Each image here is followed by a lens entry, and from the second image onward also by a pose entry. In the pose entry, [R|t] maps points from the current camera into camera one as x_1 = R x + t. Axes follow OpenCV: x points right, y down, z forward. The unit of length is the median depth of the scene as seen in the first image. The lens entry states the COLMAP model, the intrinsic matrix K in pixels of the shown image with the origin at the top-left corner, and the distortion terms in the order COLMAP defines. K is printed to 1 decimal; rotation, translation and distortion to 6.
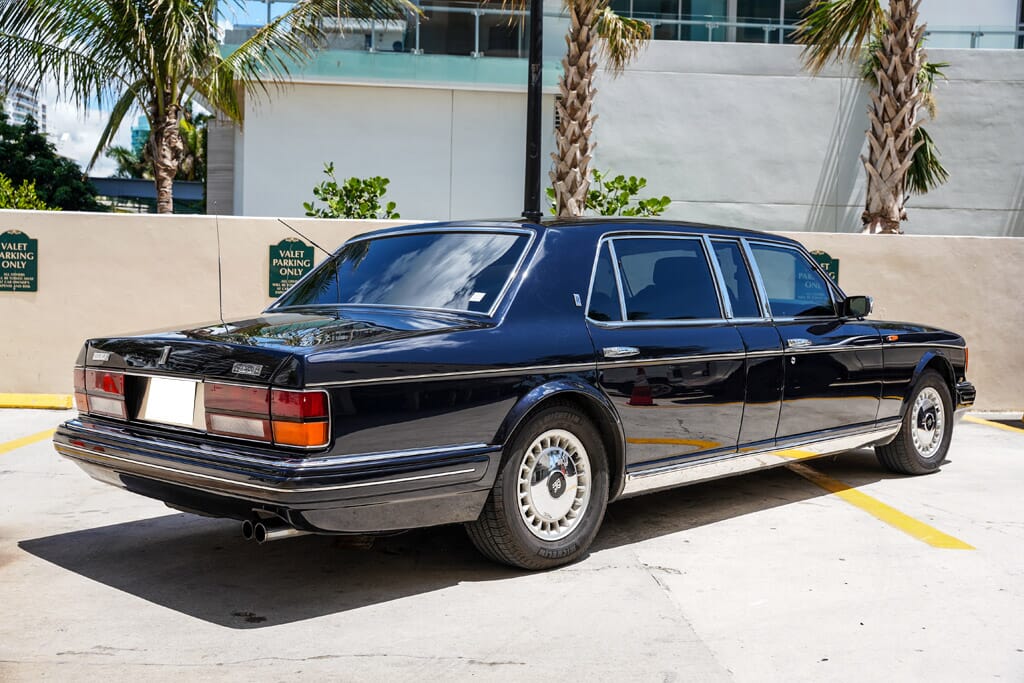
lens RADIAL K [[1066.6, 0, 474.0], [0, 1066.6, 341.8], [0, 0, 1]] dist [0.170654, 0.005054]
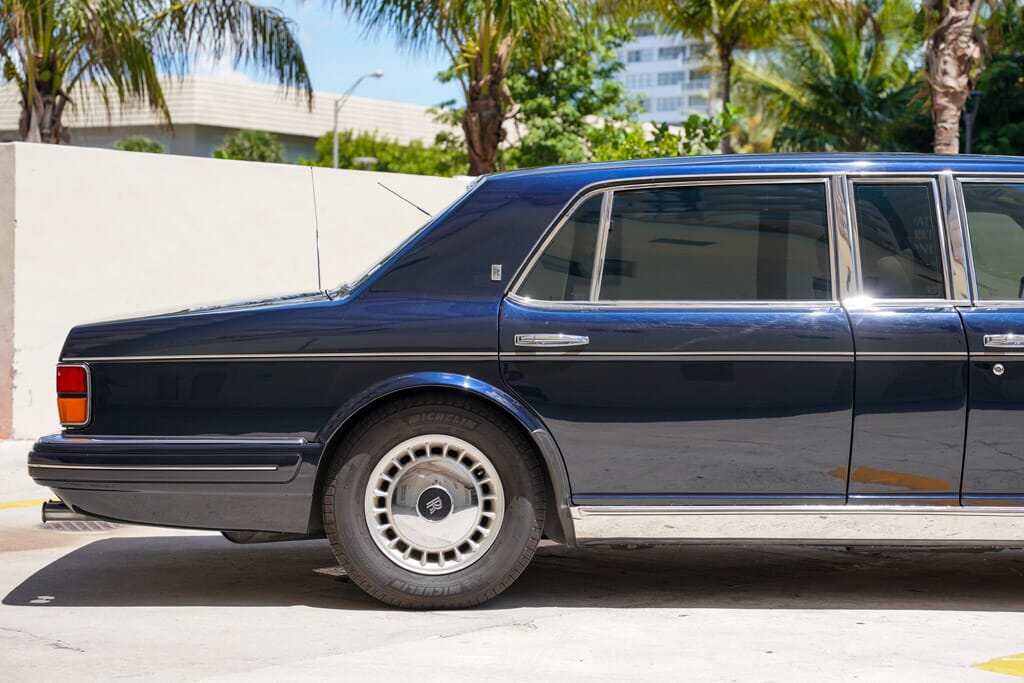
lens RADIAL K [[1994.0, 0, 512.0], [0, 1994.0, 341.5], [0, 0, 1]] dist [0.178570, 0.205940]
pose [[0.737512, 0.008663, -0.675279, 0.842203], [-0.027735, 0.999463, -0.017469, 0.028183], [0.674764, 0.031612, 0.737356, -0.039983]]
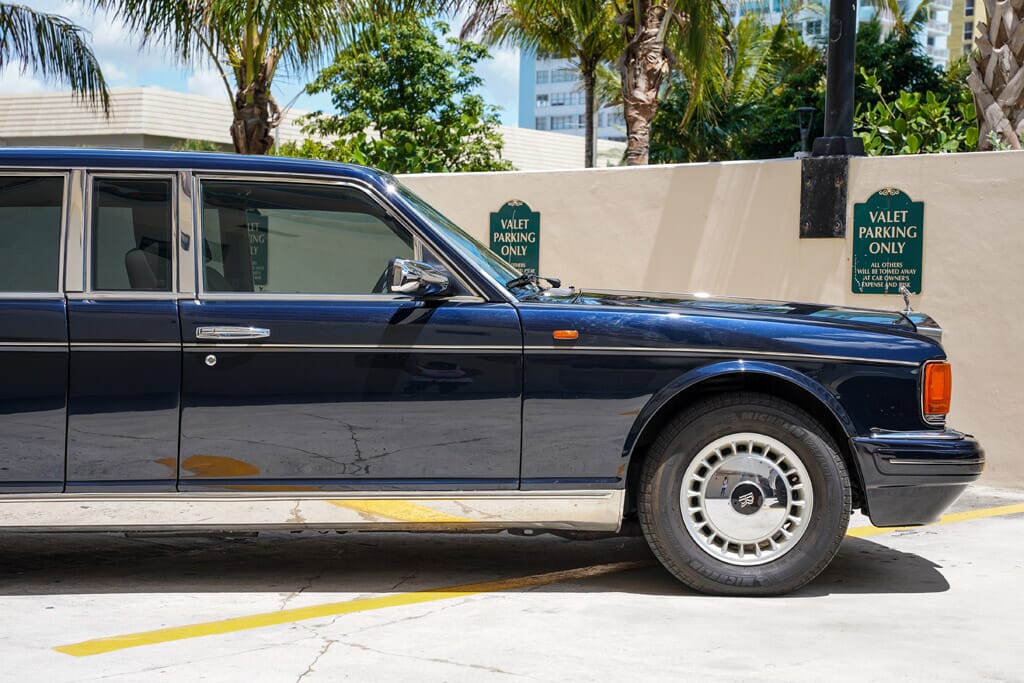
lens RADIAL K [[1880.8, 0, 536.0], [0, 1880.8, 371.3], [0, 0, 1]] dist [0.217201, 0.367632]
pose [[0.753975, 0.019911, -0.656601, 1.141831], [-0.029568, 0.999556, -0.003642, 0.021575], [0.656237, 0.022160, 0.754229, 0.266954]]
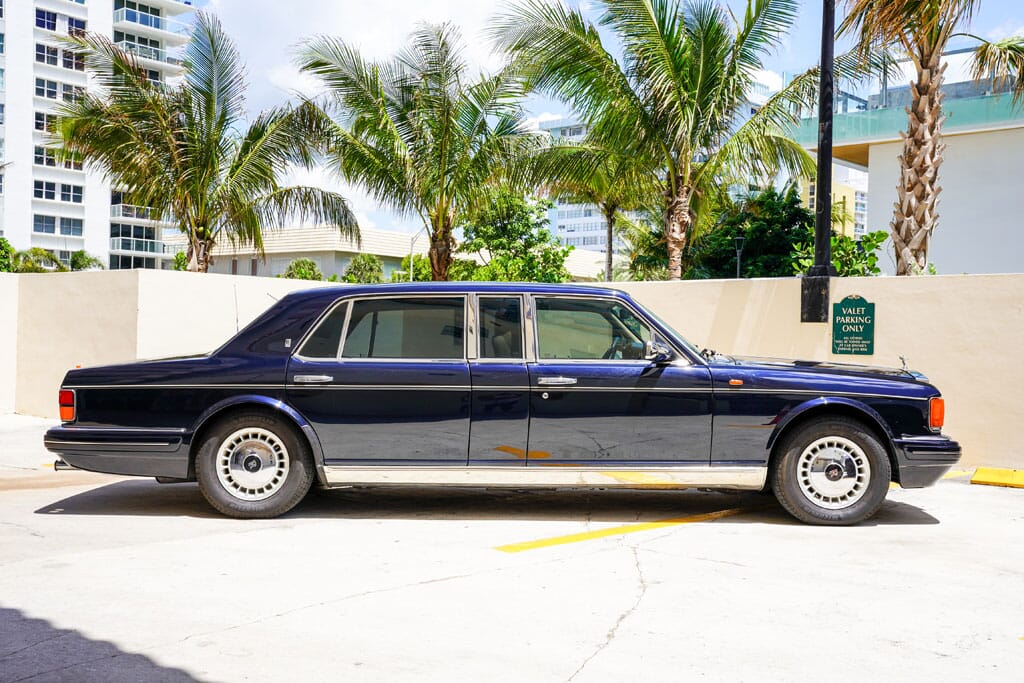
lens RADIAL K [[1131.3, 0, 512.0], [0, 1131.3, 341.5], [0, 0, 1]] dist [-0.052651, 0.357100]
pose [[0.729709, -0.005285, -0.683737, 1.086501], [-0.034581, 0.998405, -0.044623, 0.014254], [0.682883, 0.056206, 0.728363, 0.058741]]
